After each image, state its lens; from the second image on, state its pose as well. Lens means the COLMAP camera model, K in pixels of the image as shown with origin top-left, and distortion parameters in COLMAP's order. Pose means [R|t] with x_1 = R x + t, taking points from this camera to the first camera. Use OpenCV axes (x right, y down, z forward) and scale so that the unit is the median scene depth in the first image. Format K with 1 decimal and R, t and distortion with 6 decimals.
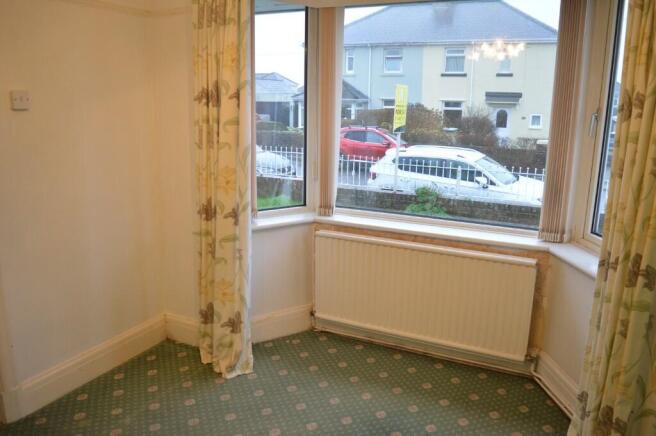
lens RADIAL K [[524.8, 0, 328.0], [0, 524.8, 218.0], [0, 0, 1]] dist [-0.092876, 0.015093]
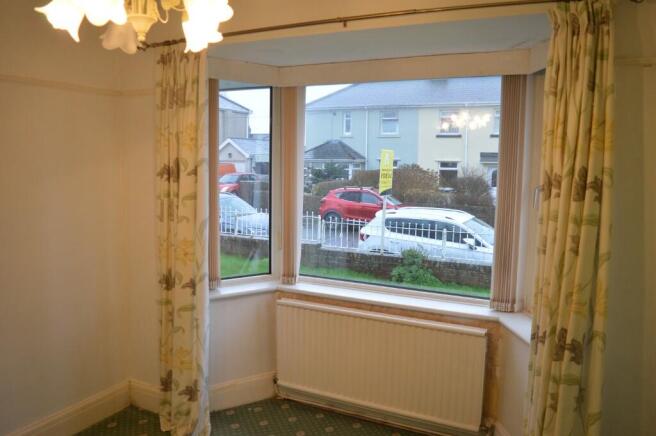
lens RADIAL K [[524.8, 0, 328.0], [0, 524.8, 218.0], [0, 0, 1]] dist [-0.092876, 0.015093]
pose [[0.999991, 0.000252, -0.004250, 0.090182], [-0.000720, 0.993894, -0.110339, -0.023412], [0.004196, 0.110341, 0.993885, -0.037319]]
